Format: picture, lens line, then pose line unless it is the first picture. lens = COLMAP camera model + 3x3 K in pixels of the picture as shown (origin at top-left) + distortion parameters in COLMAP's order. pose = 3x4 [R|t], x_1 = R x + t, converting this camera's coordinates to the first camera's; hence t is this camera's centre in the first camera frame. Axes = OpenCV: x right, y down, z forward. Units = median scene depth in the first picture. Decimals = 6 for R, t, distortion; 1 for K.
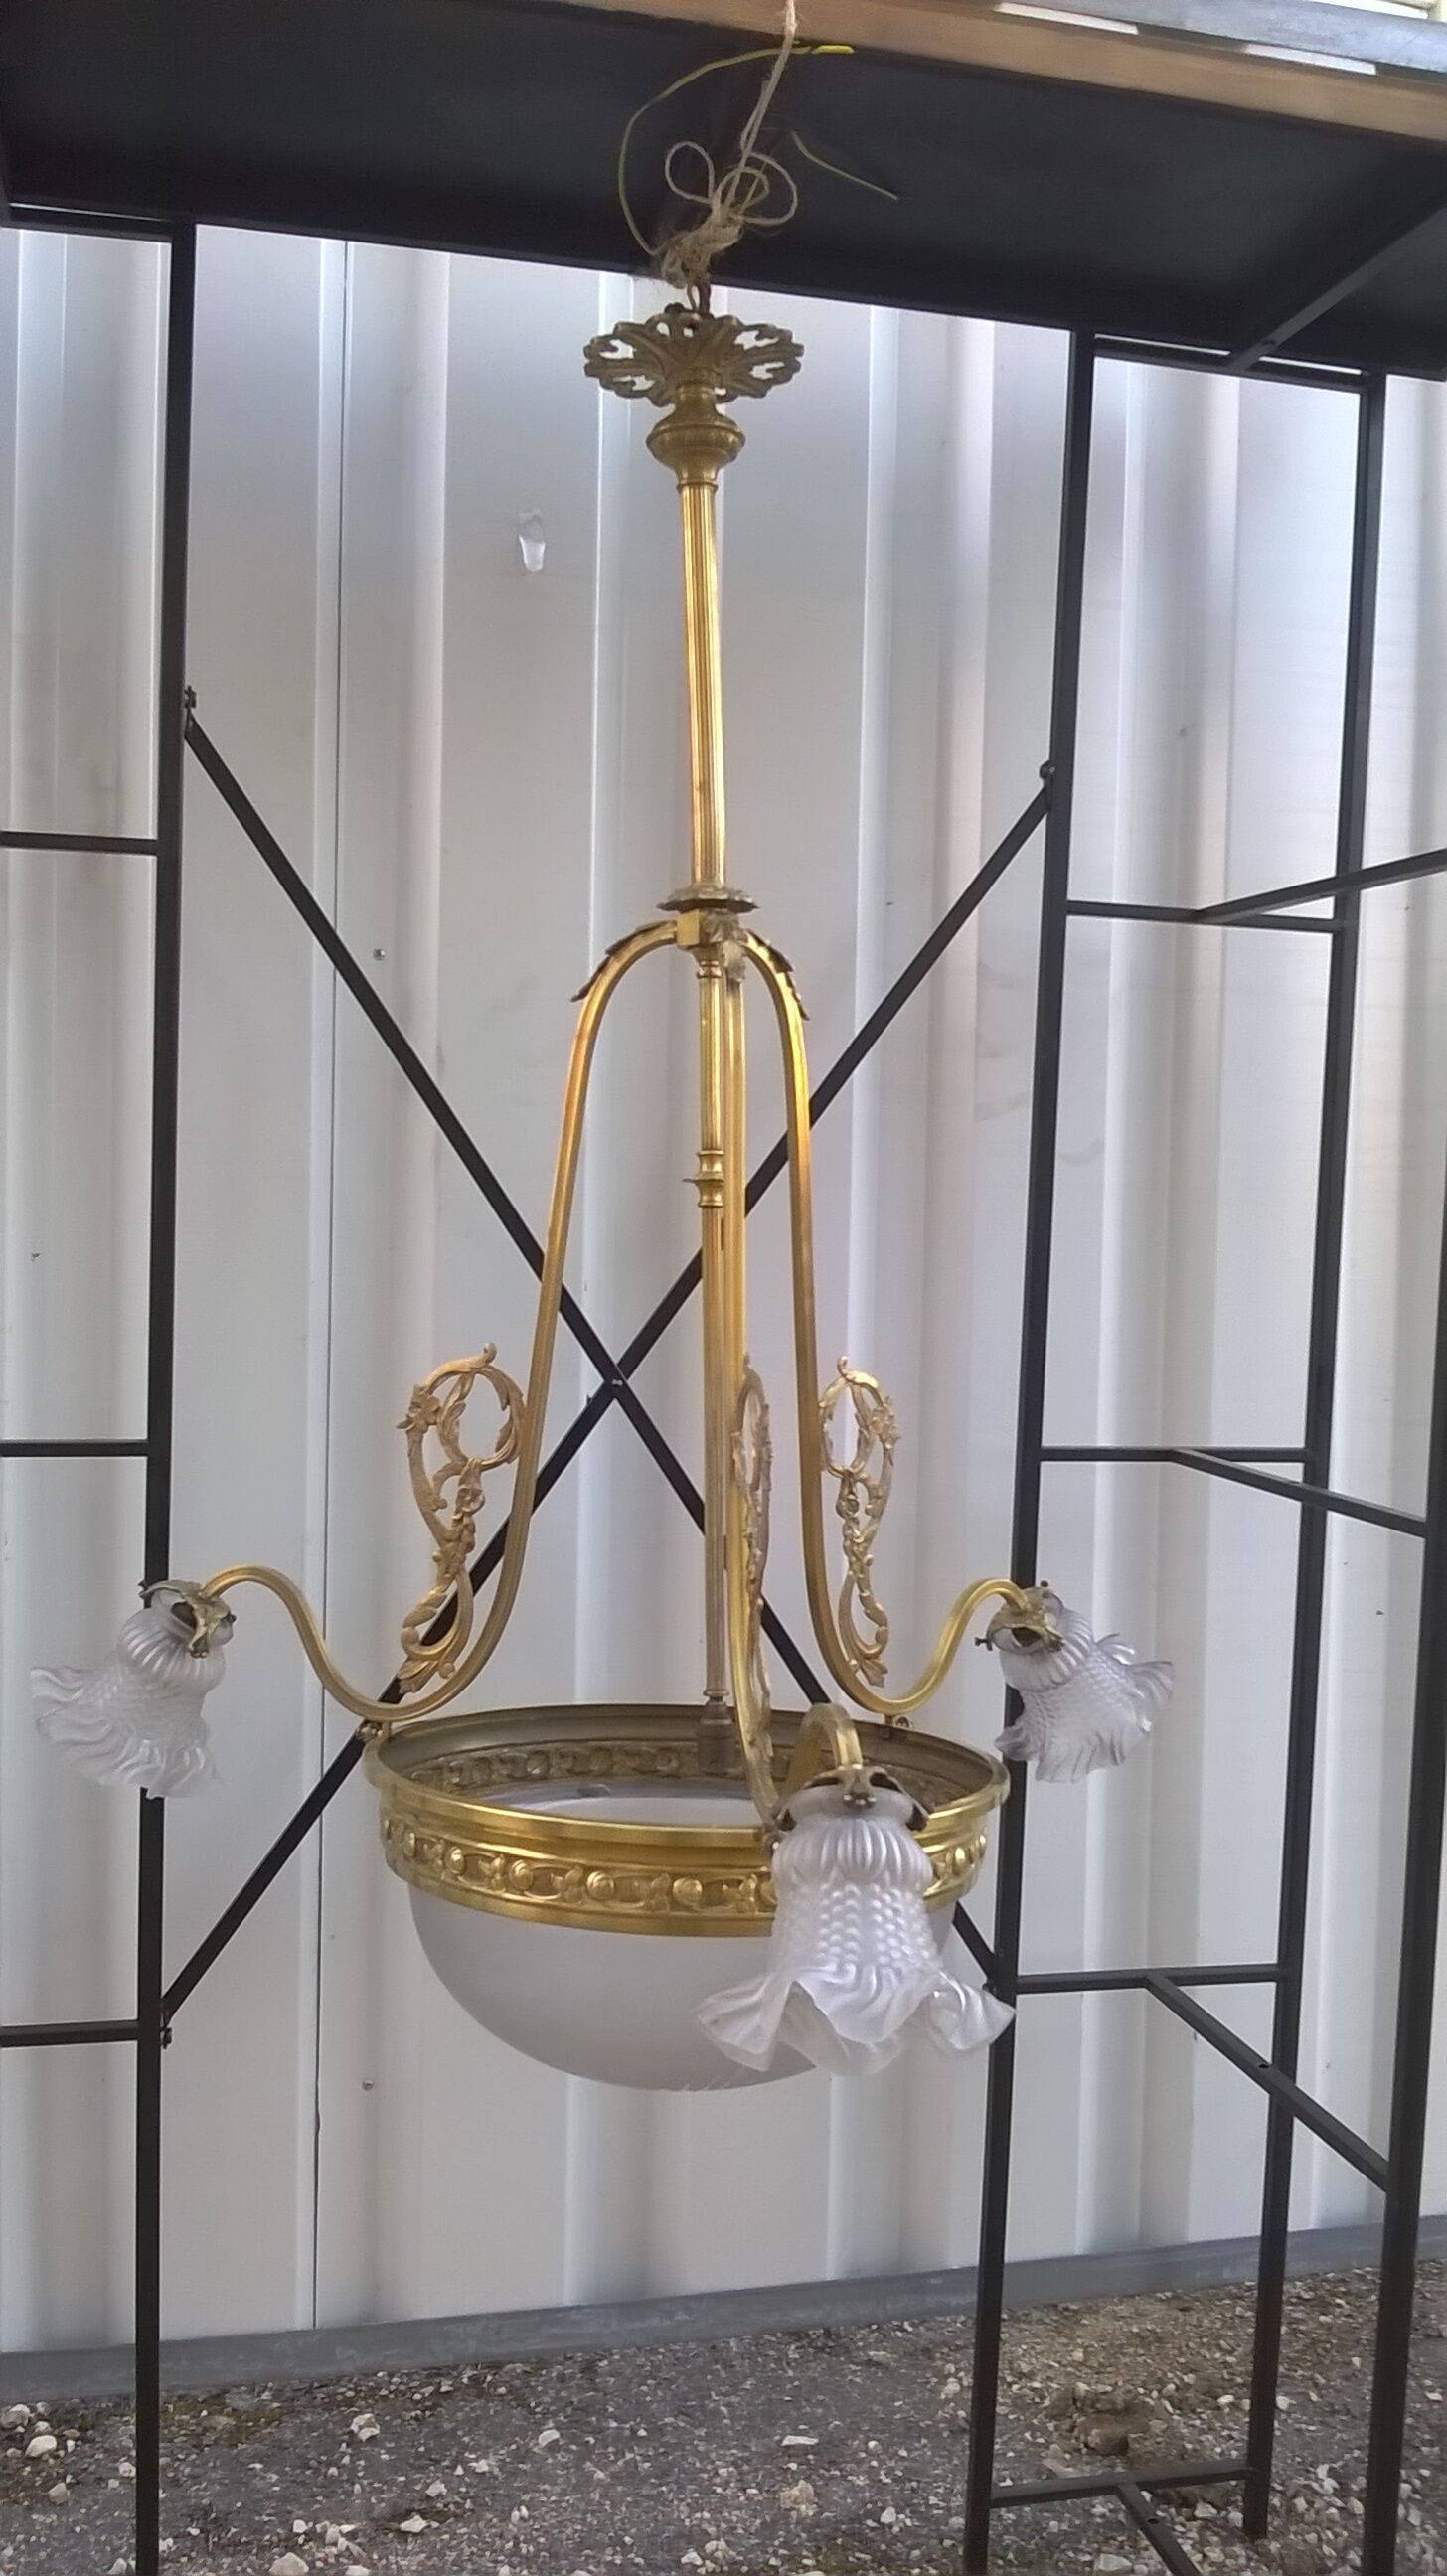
lens RADIAL K [[2289.7, 0, 721.8], [0, 2289.7, 1301.7], [0, 0, 1]] dist [0.027880, -0.144263]
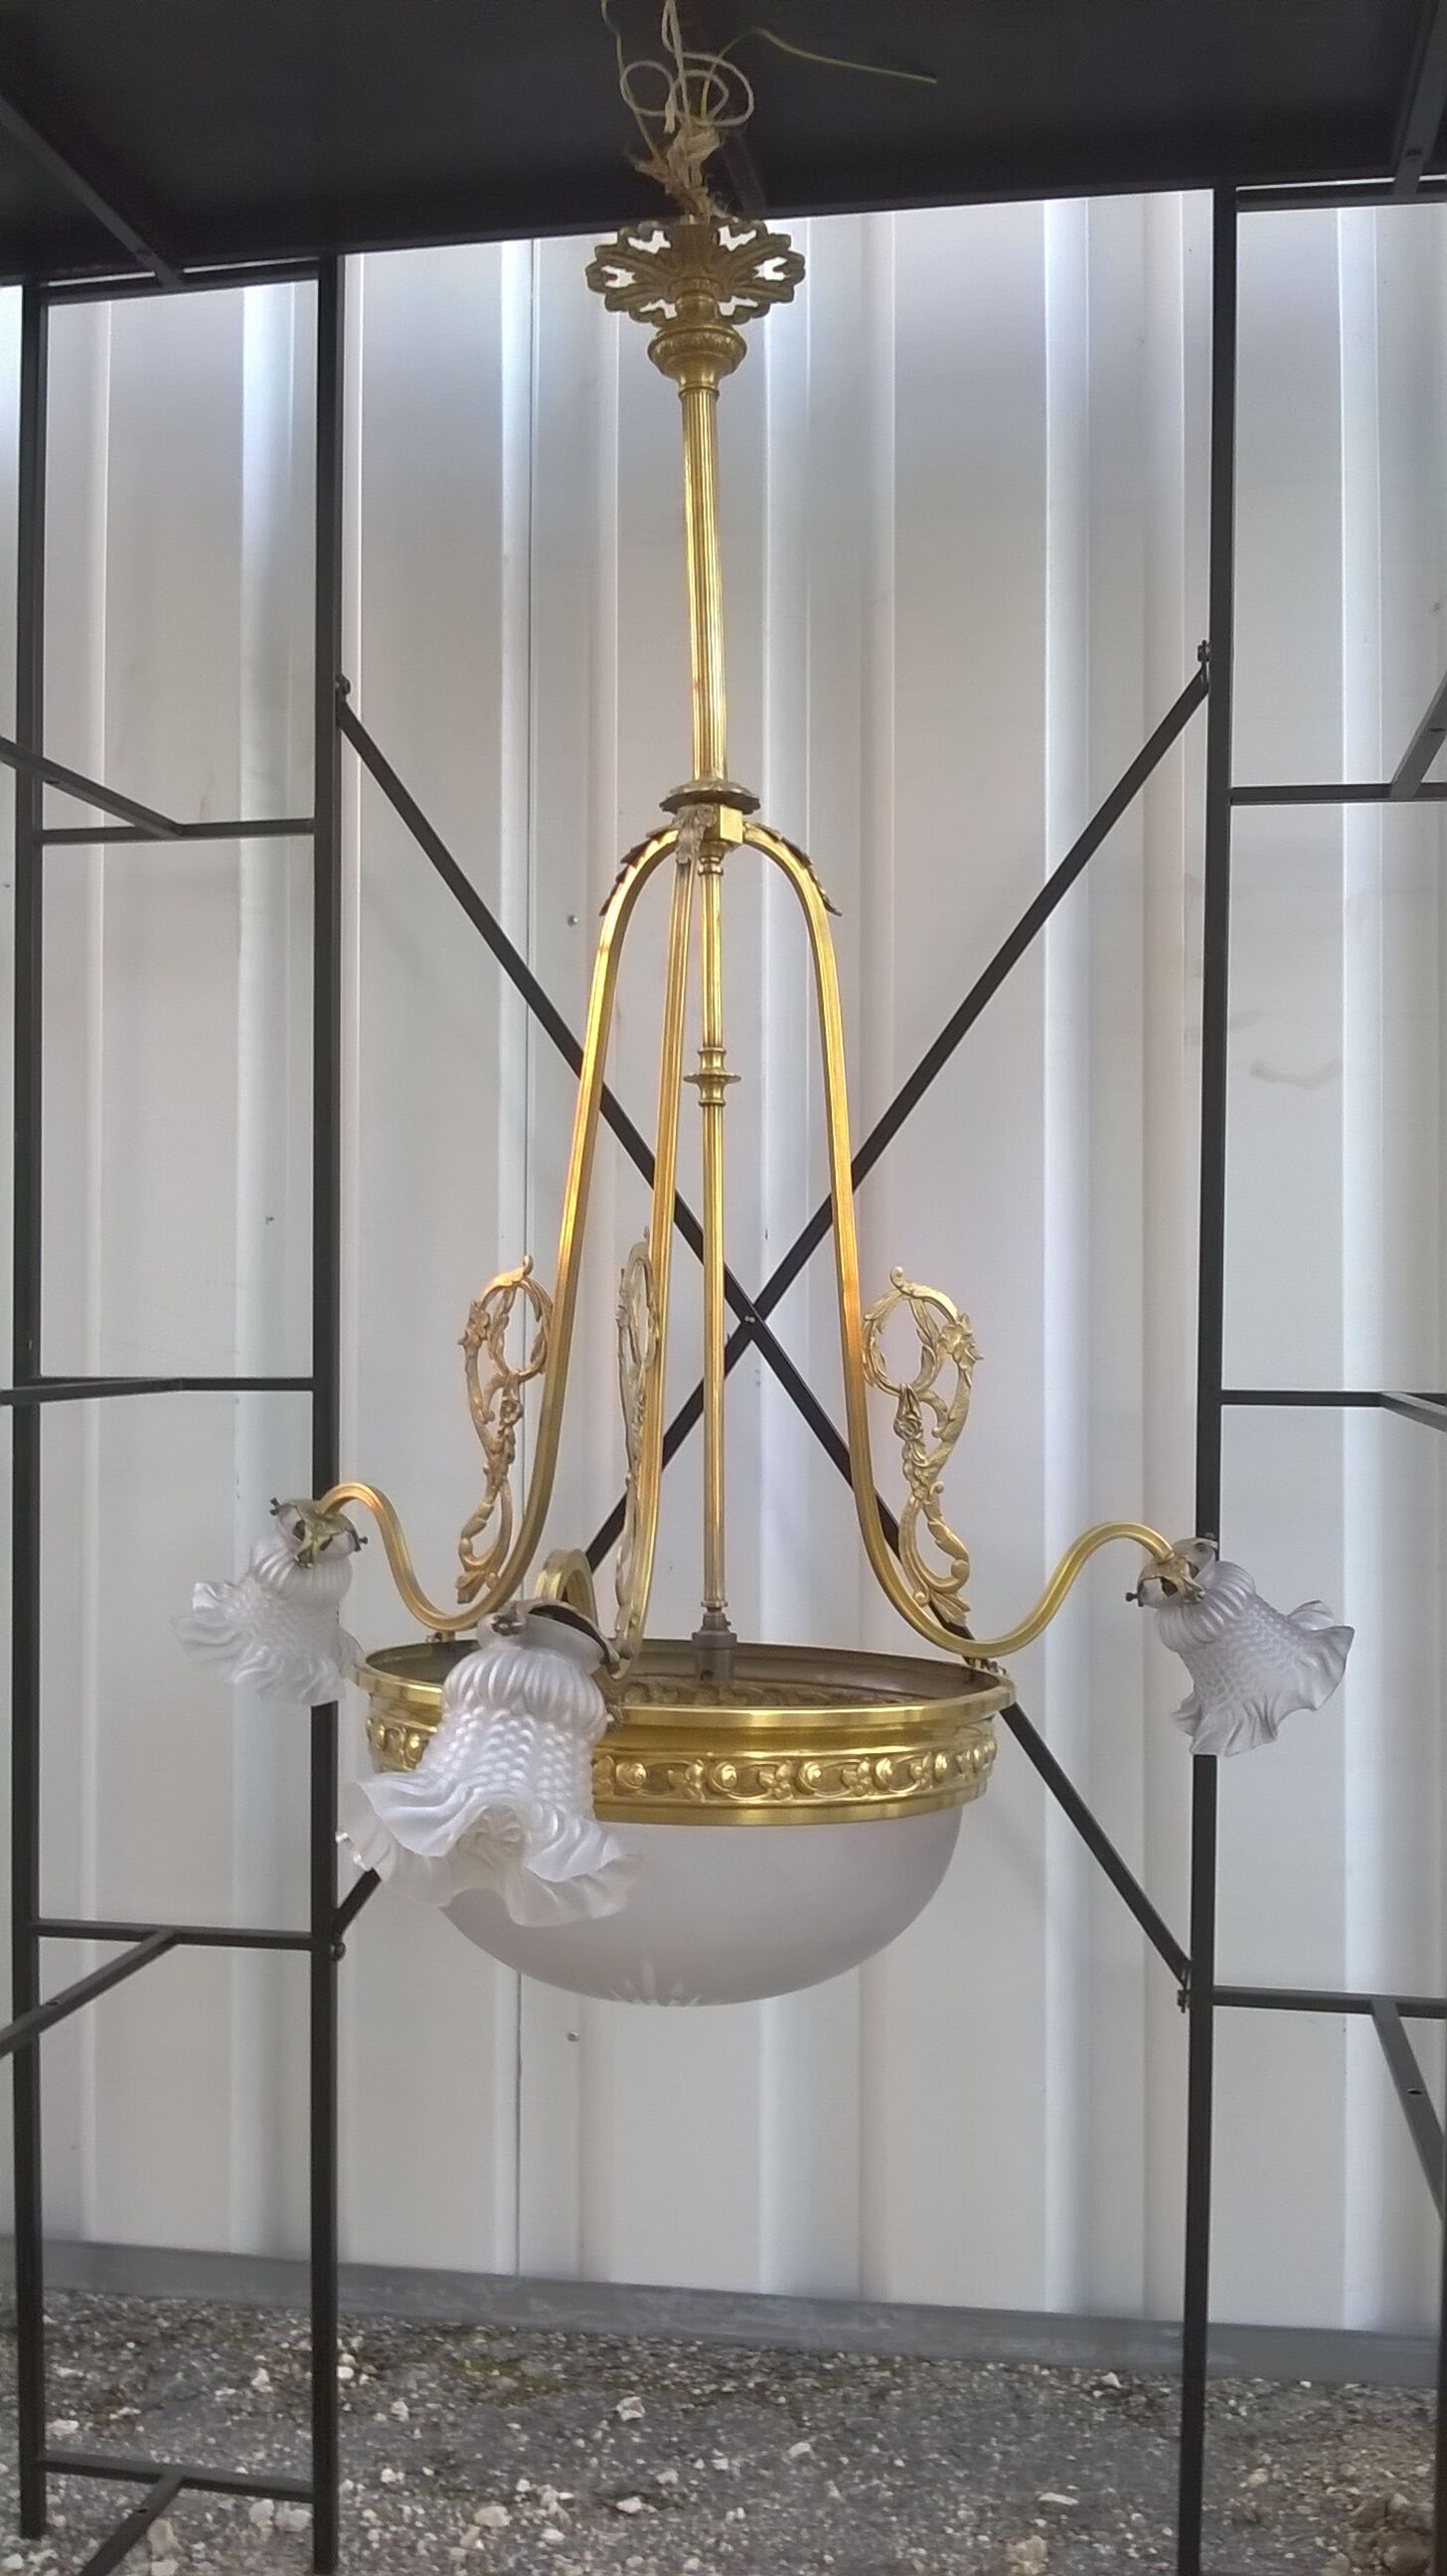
lens RADIAL K [[2289.7, 0, 710.7], [0, 2289.7, 1311.7], [0, 0, 1]] dist [0.027880, -0.144263]
pose [[0.914268, -0.026324, -0.404255, 0.359445], [0.000606, 0.997974, -0.063615, 0.100779], [0.405111, 0.057916, 0.912431, 0.101273]]
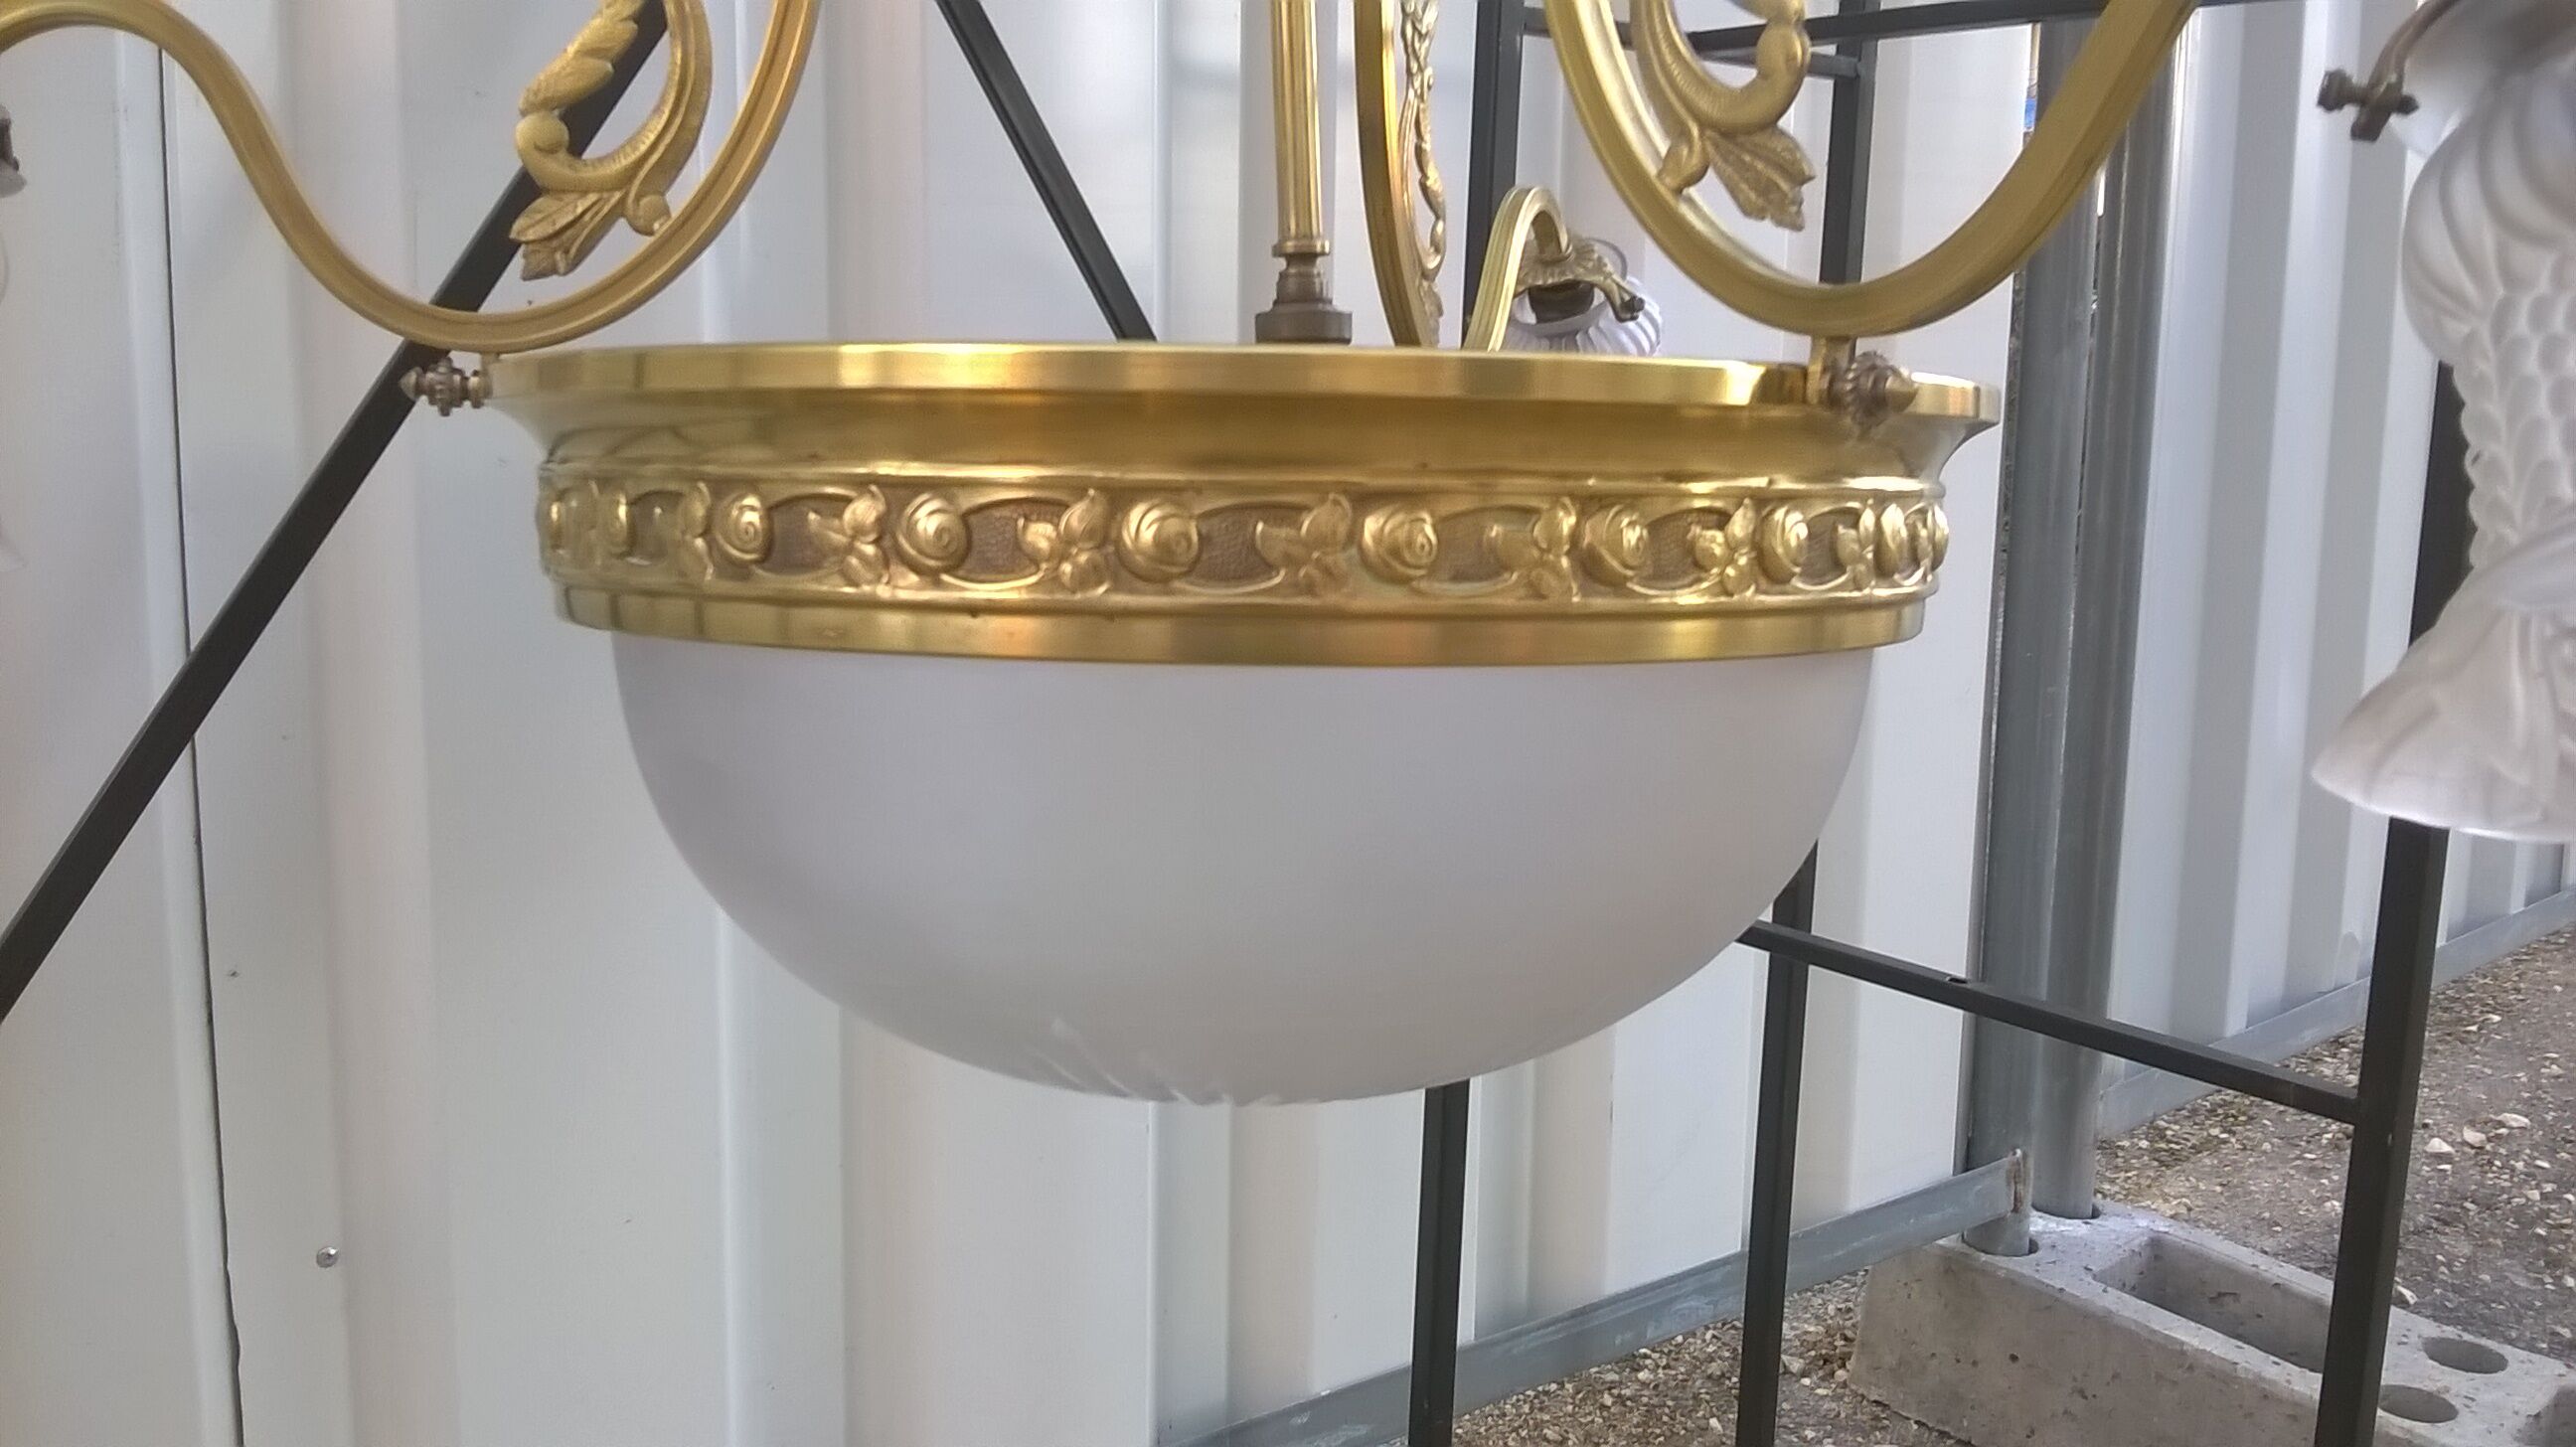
lens RADIAL K [[2289.7, 0, 1340.5], [0, 2289.7, 703.2], [0, 0, 1]] dist [0.027880, -0.144263]
pose [[0.908785, -0.062629, 0.412538, -0.170773], [0.018233, 0.993688, 0.110688, 0.195308], [-0.416867, -0.093070, 0.904190, 0.531007]]
